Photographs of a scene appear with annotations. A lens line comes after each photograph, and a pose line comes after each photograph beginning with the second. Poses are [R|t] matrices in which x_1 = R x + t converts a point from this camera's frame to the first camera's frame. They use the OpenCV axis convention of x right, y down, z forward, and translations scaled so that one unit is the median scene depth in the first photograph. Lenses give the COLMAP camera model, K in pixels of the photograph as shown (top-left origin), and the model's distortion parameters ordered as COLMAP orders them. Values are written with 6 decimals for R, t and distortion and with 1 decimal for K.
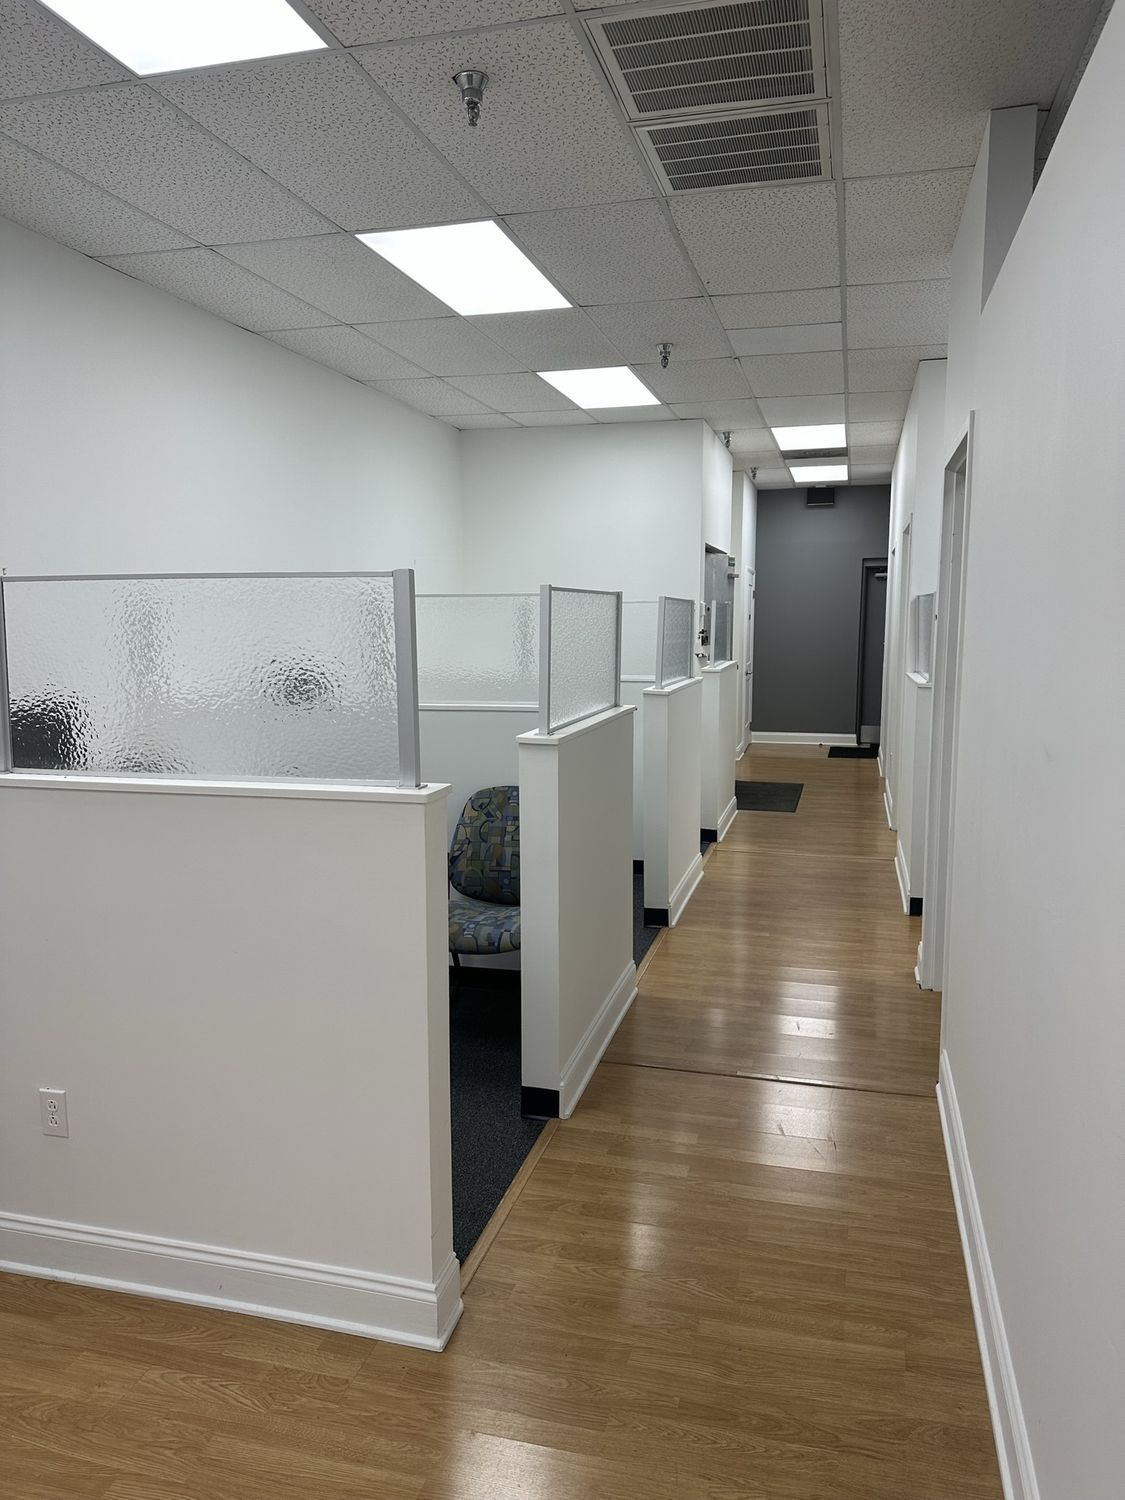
lens RADIAL K [[1054.7, 0, 566.7], [0, 1054.7, 755.7], [0, 0, 1]] dist [0.006166, -0.002445]
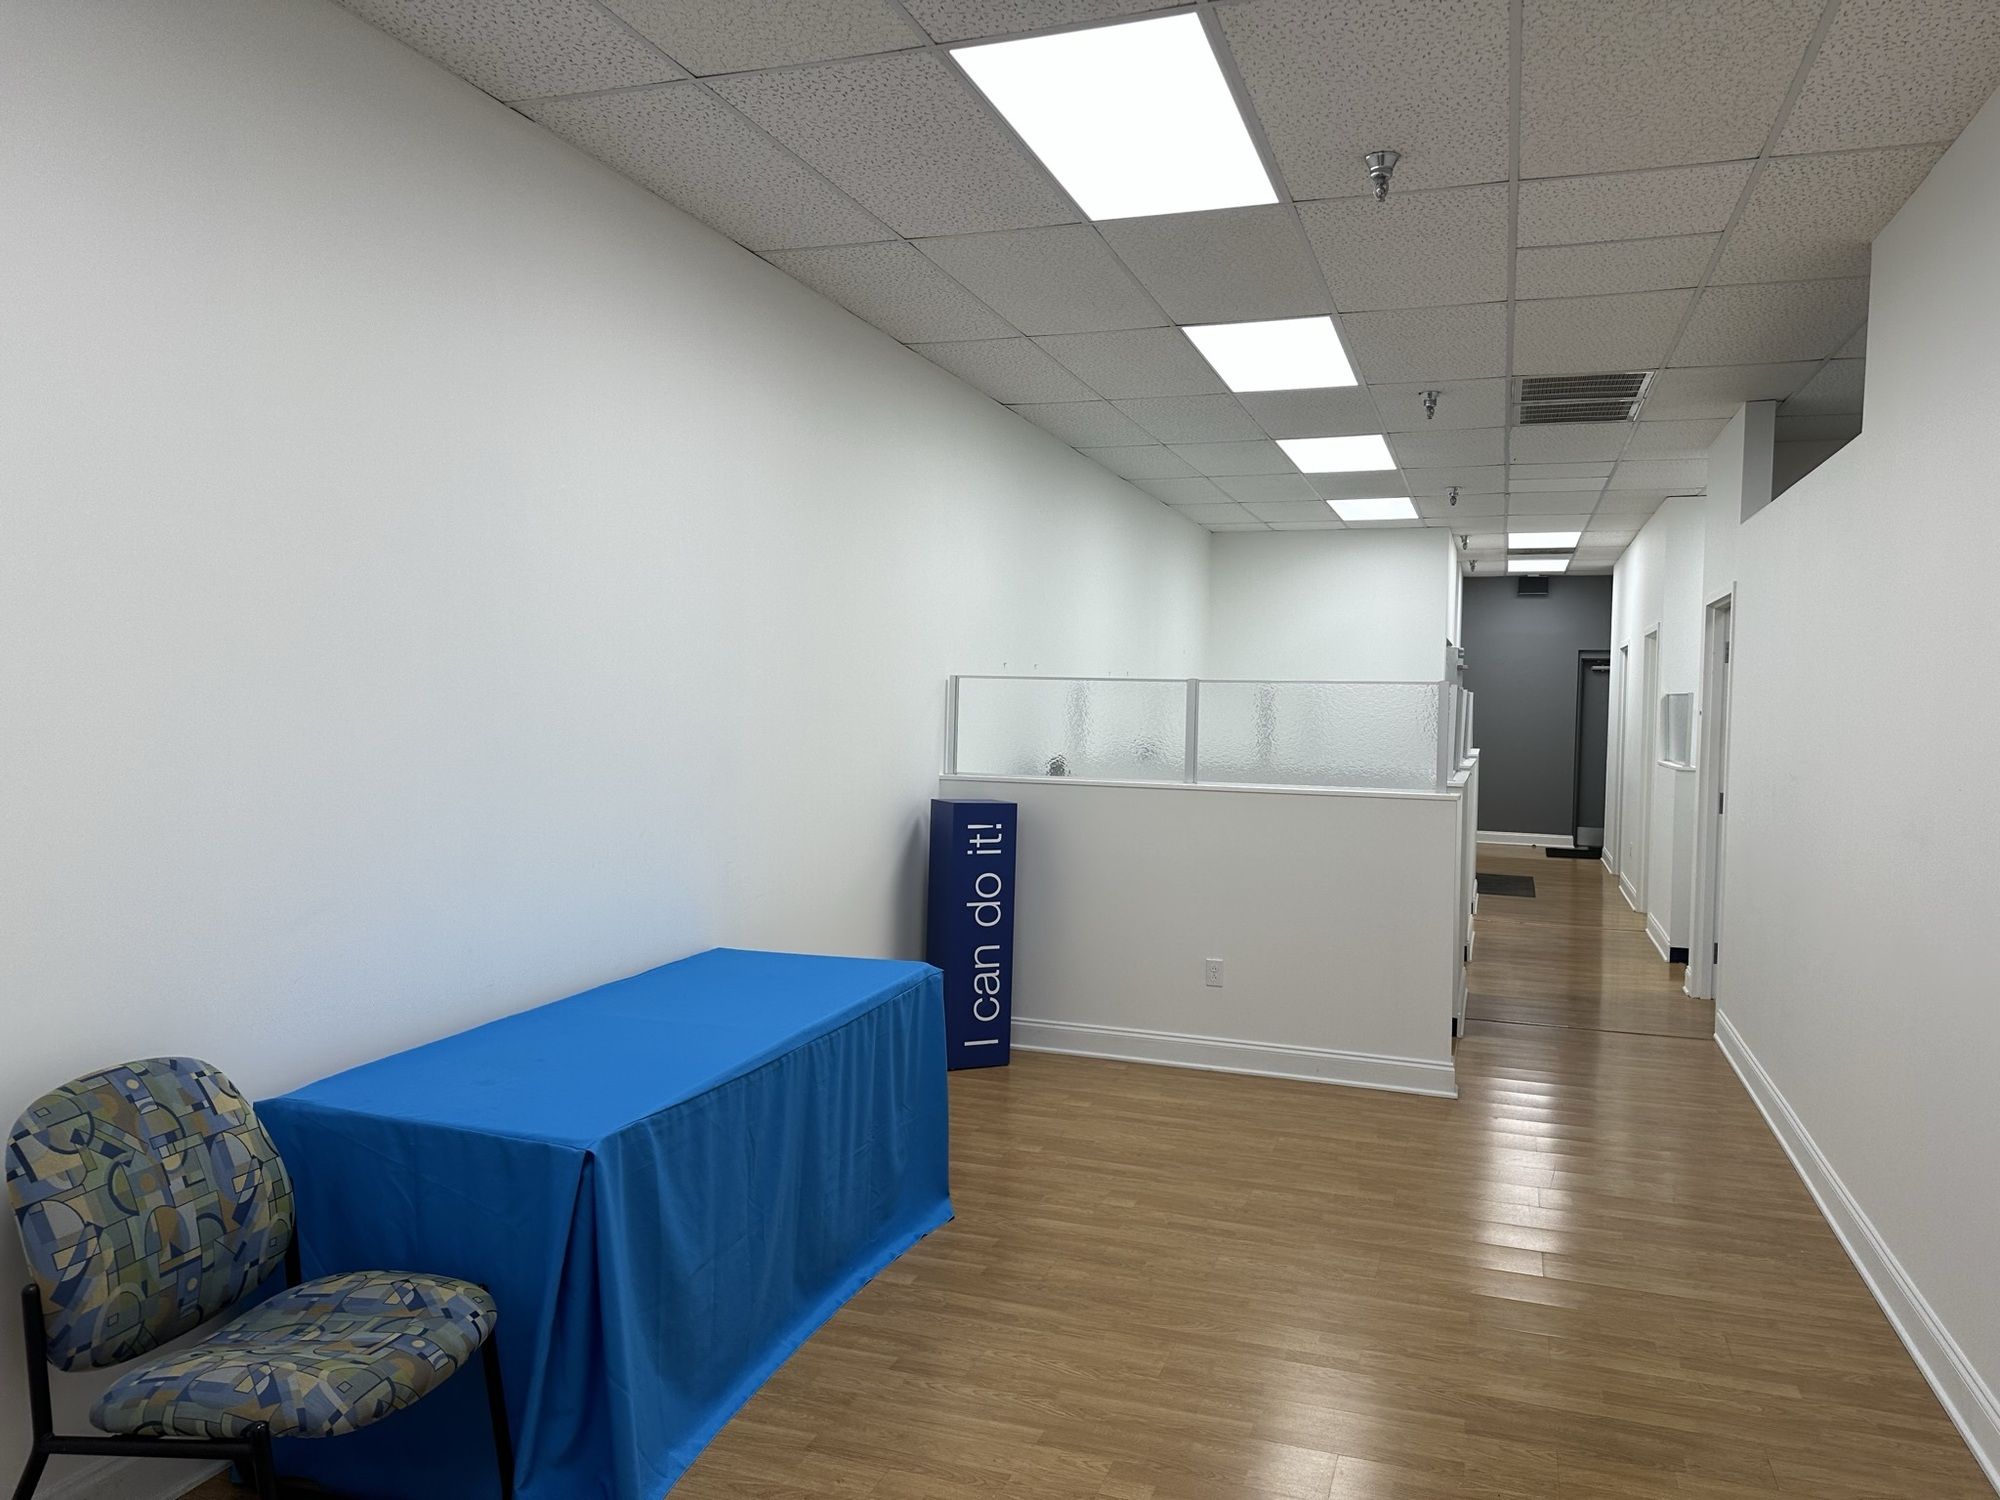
lens RADIAL K [[1406.3, 0, 993.9], [0, 1406.3, 739.6], [0, 0, 1]] dist [0.006166, -0.002445]
pose [[0.996163, 0.025471, -0.083729, -0.161603], [-0.034007, 0.994186, -0.102162, 0.047776], [0.080640, 0.104617, 0.991238, -0.345692]]
